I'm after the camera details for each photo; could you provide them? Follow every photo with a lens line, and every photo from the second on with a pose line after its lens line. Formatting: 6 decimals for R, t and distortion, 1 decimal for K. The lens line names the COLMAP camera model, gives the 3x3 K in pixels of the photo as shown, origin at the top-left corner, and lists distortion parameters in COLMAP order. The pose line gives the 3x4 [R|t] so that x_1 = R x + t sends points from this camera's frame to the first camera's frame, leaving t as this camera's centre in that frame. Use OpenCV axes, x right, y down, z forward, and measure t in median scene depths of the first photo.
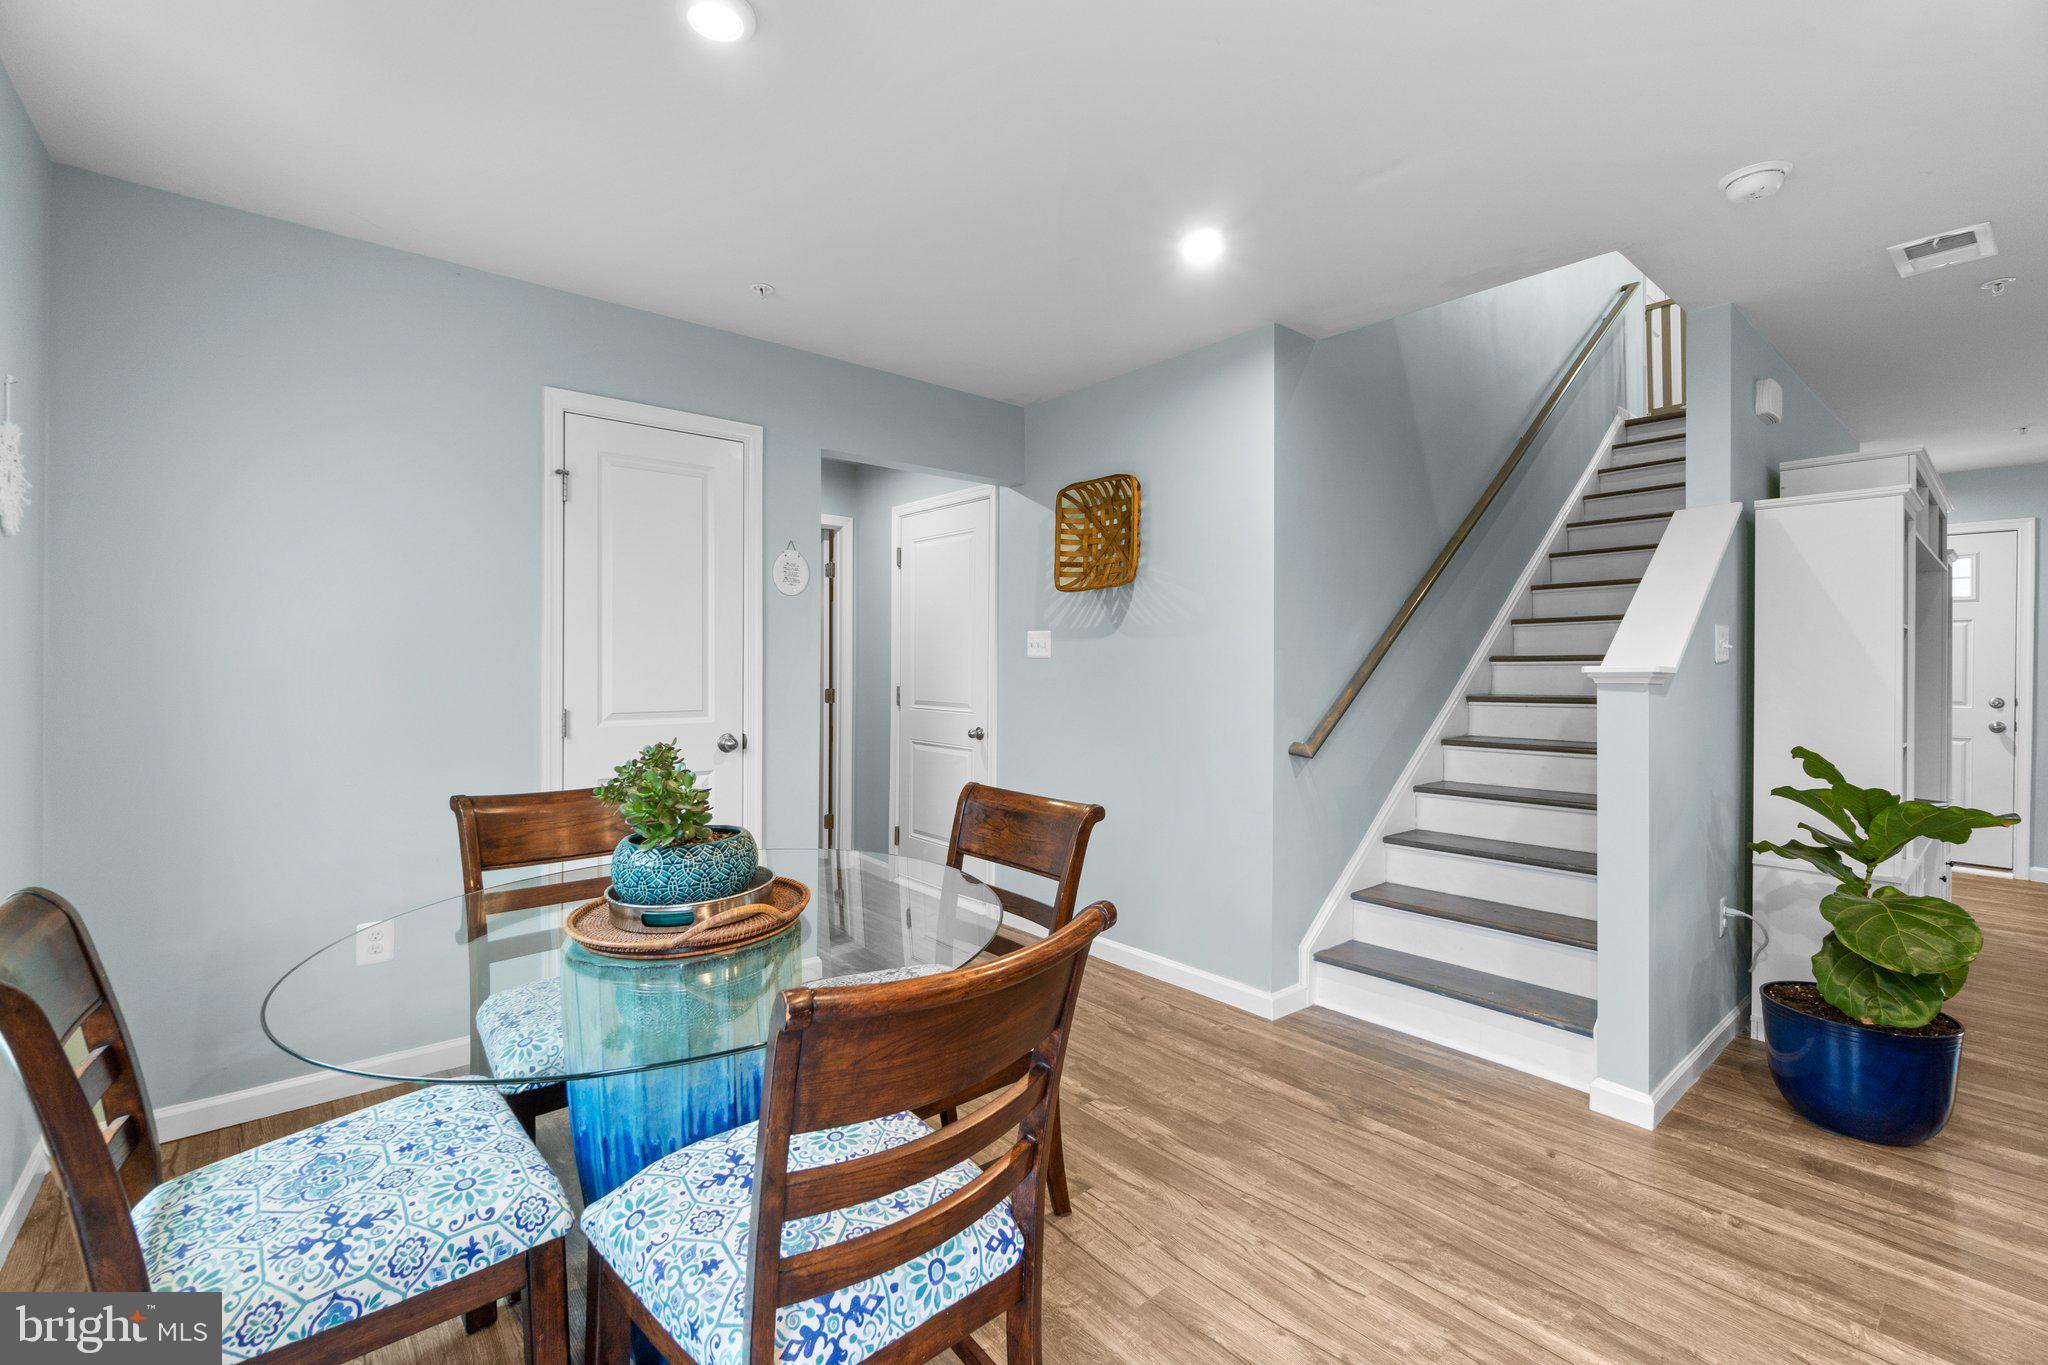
lens RADIAL K [[886.3, 0, 1024.2], [0, 886.3, 661.0], [0, 0, 1]] dist [-0.006369, 0.001884]
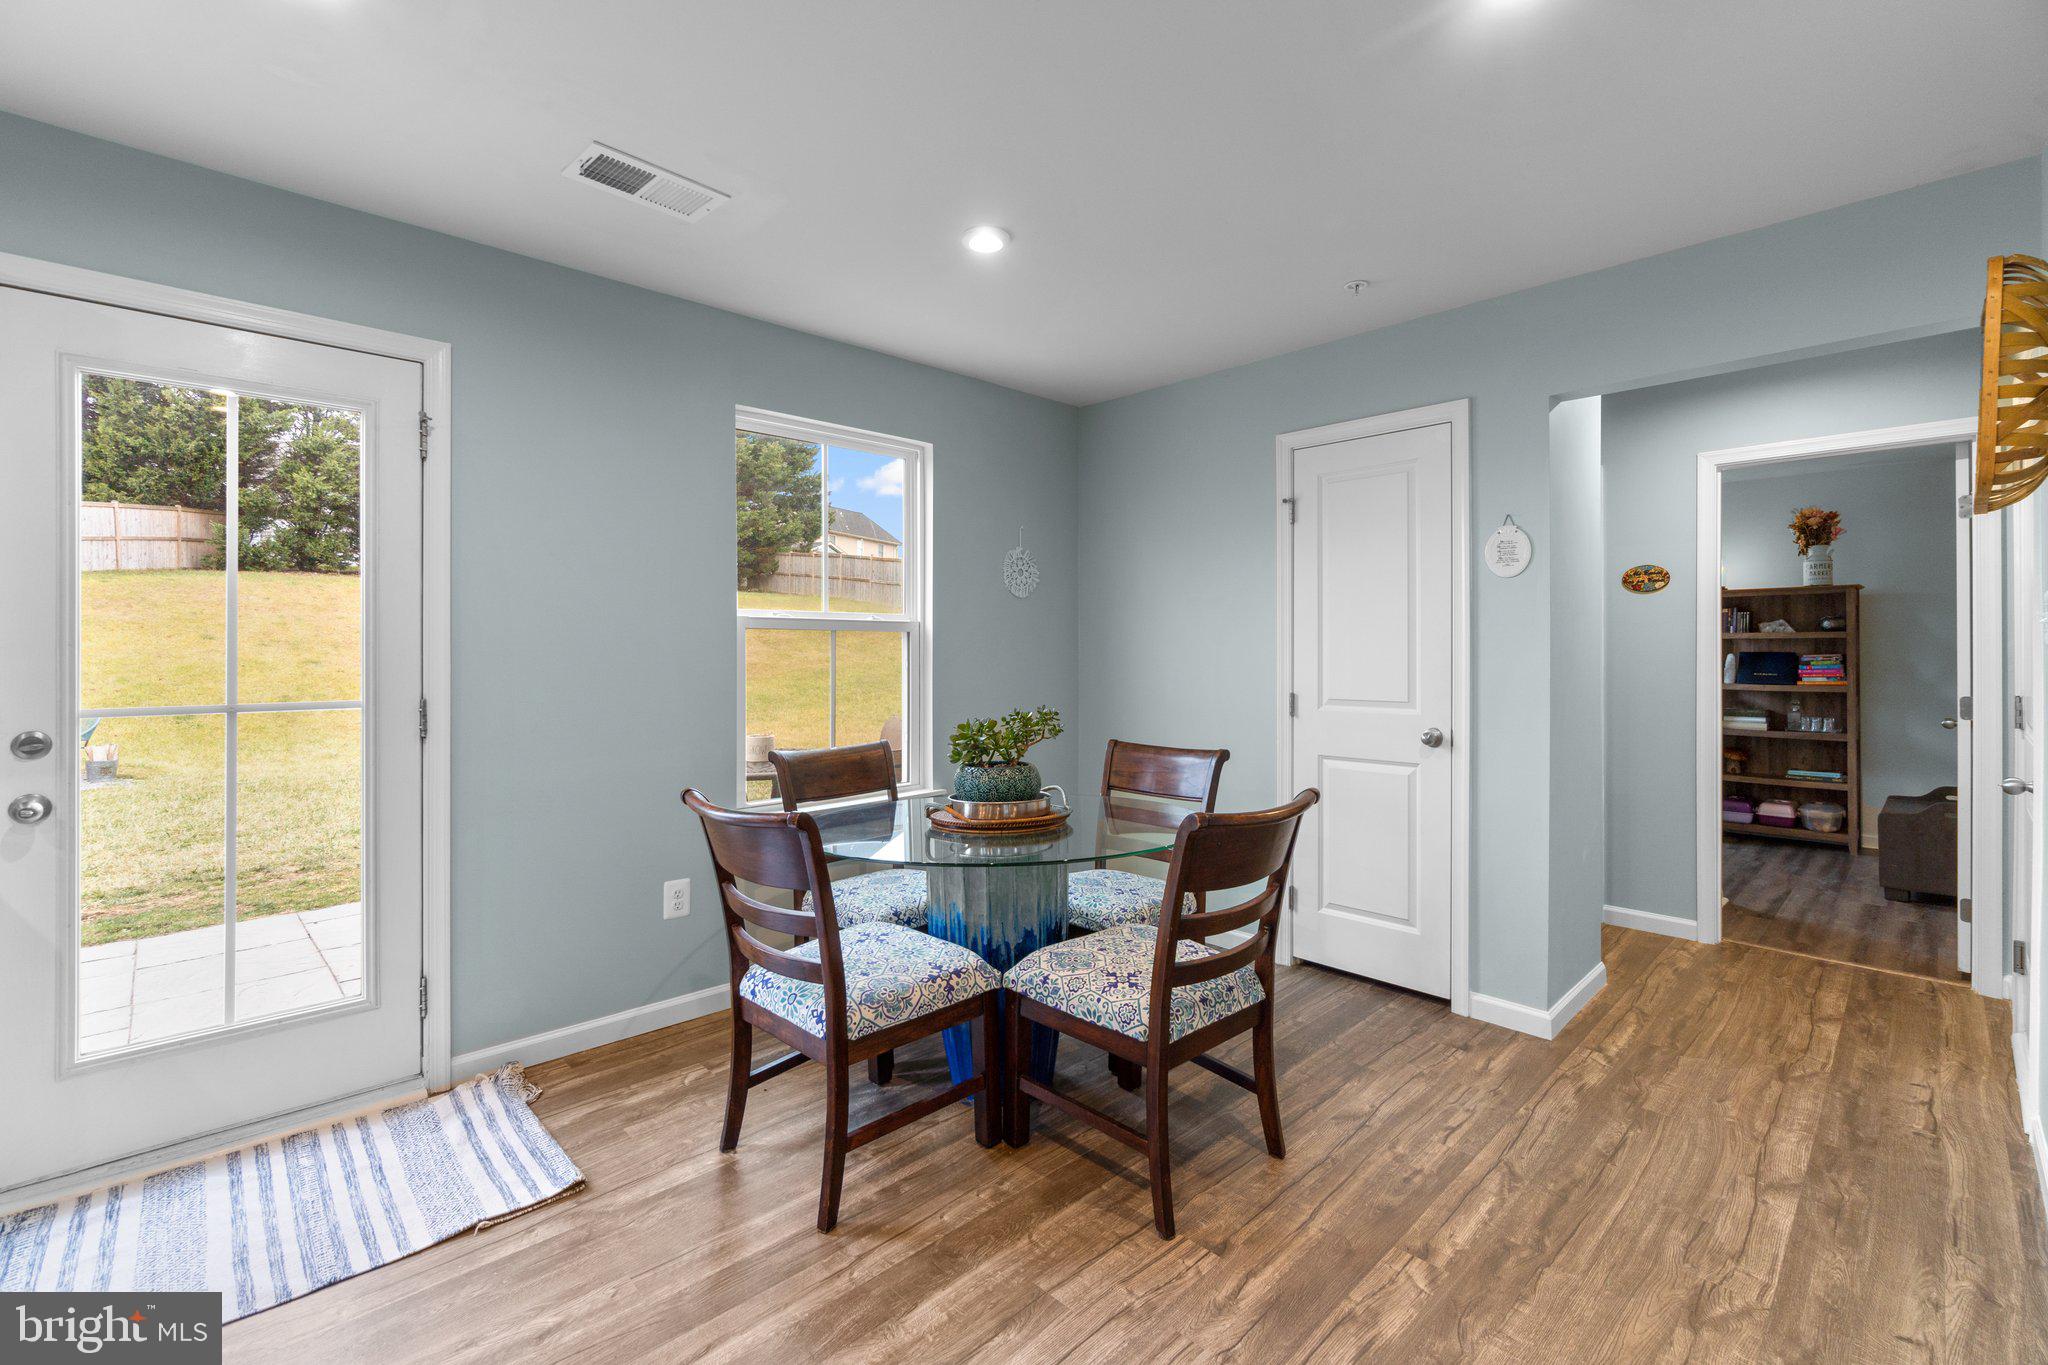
lens RADIAL K [[886.3, 0, 1016.6], [0, 886.3, 649.3], [0, 0, 1]] dist [-0.006369, 0.001884]
pose [[0.054239, -0.008488, -0.998492, 0.766755], [0.001763, 0.999963, -0.008405, 0.004570], [0.998526, -0.001305, 0.054252, 0.613903]]
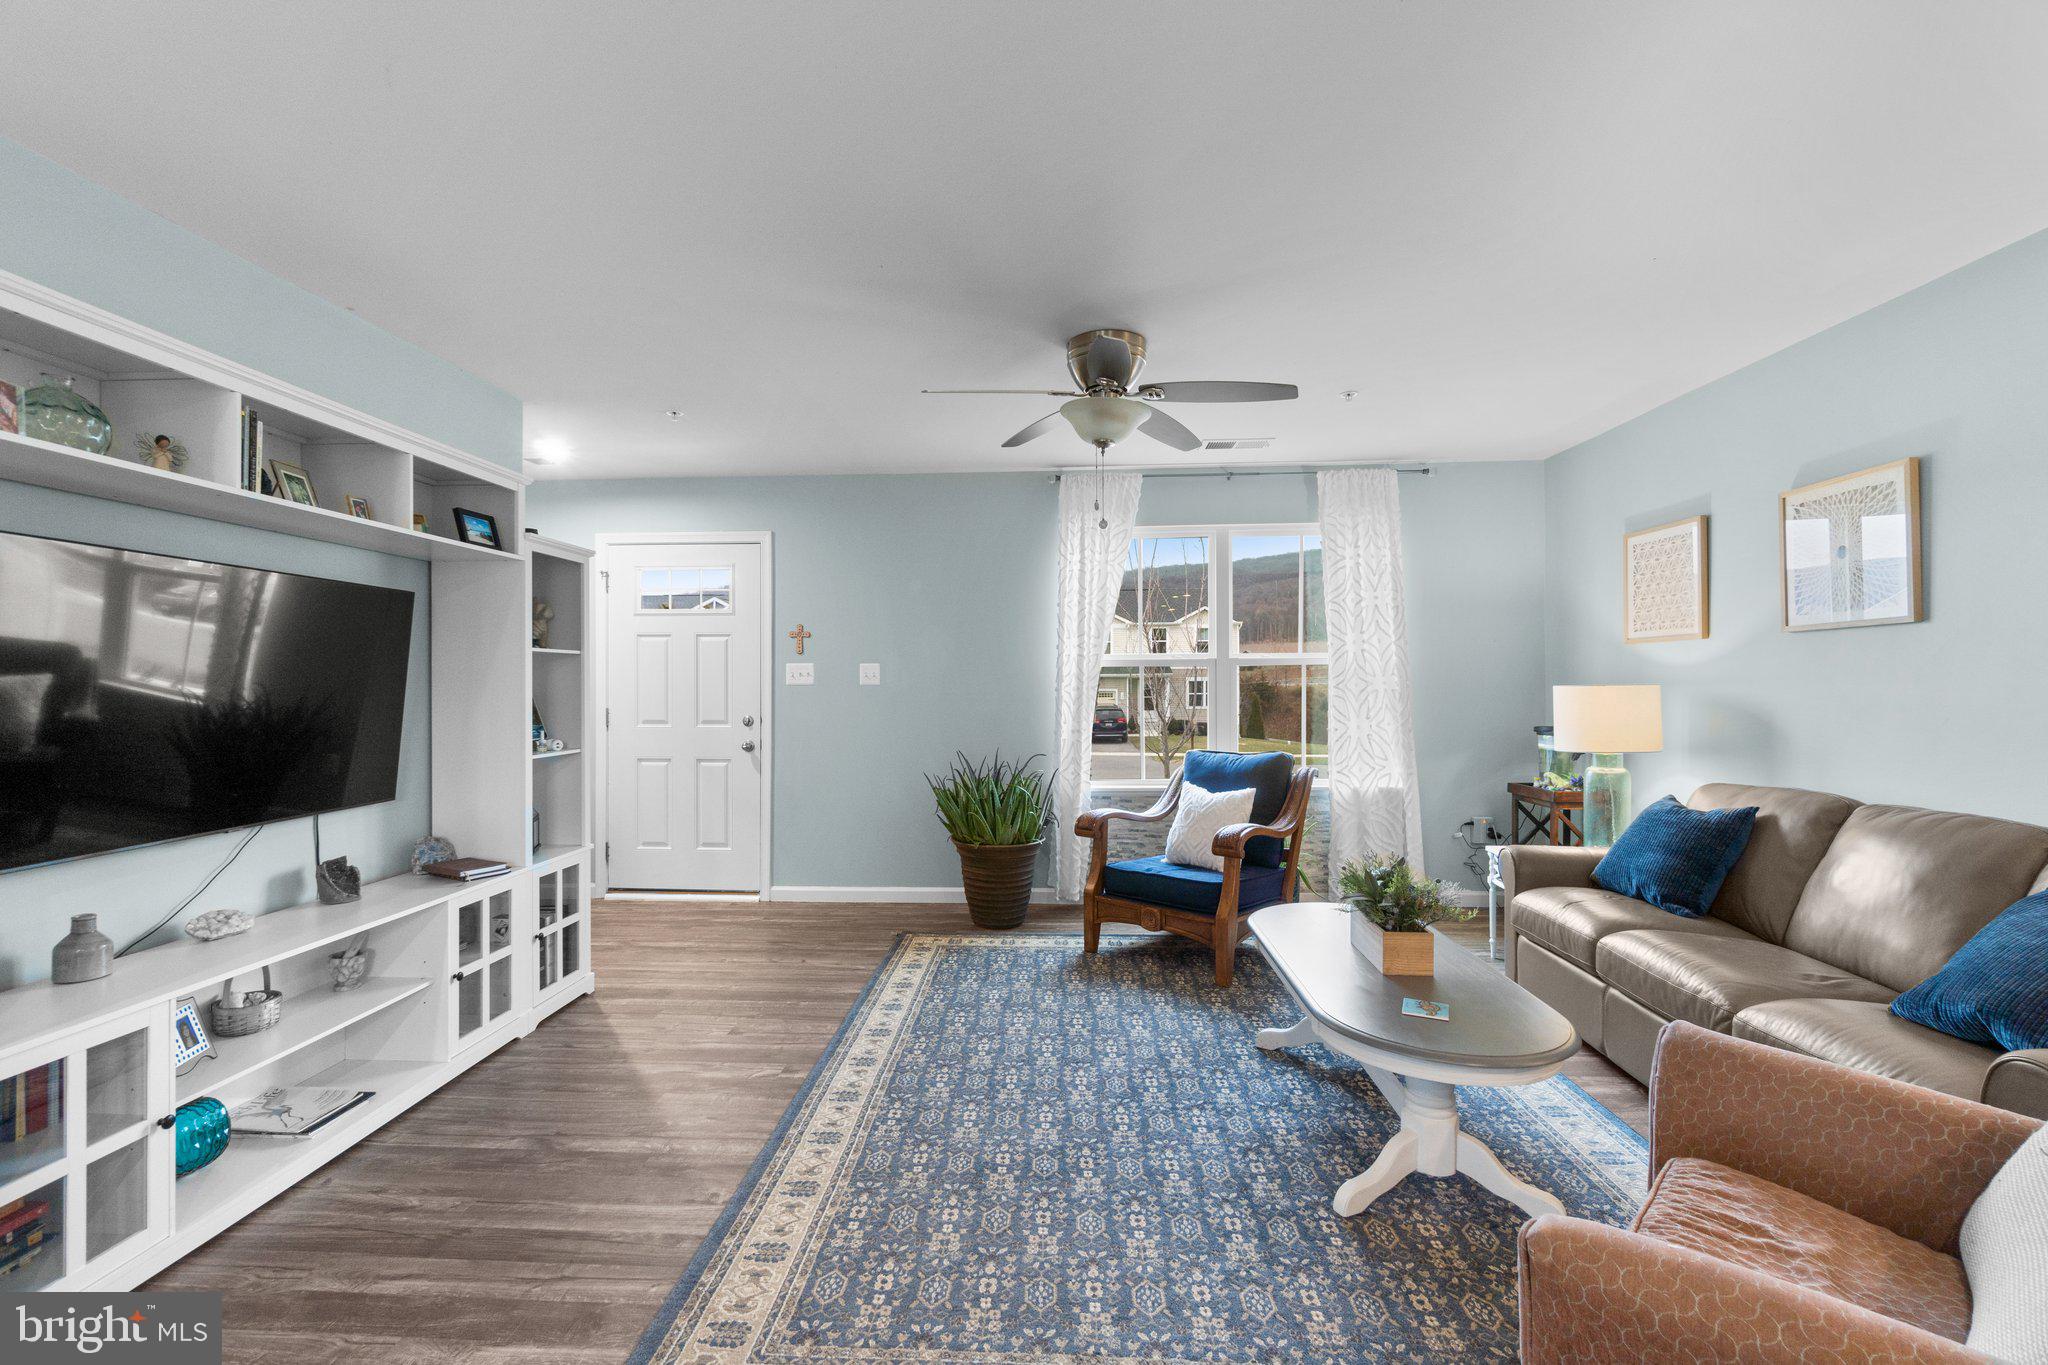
lens RADIAL K [[886.3, 0, 1011.3], [0, 886.3, 689.9], [0, 0, 1]] dist [-0.006369, 0.001884]
pose [[0.691438, -0.012964, 0.722319, 1.251065], [0.006346, 0.999909, 0.011871, 0.007903], [-0.722408, -0.003624, 0.691458, 0.260213]]
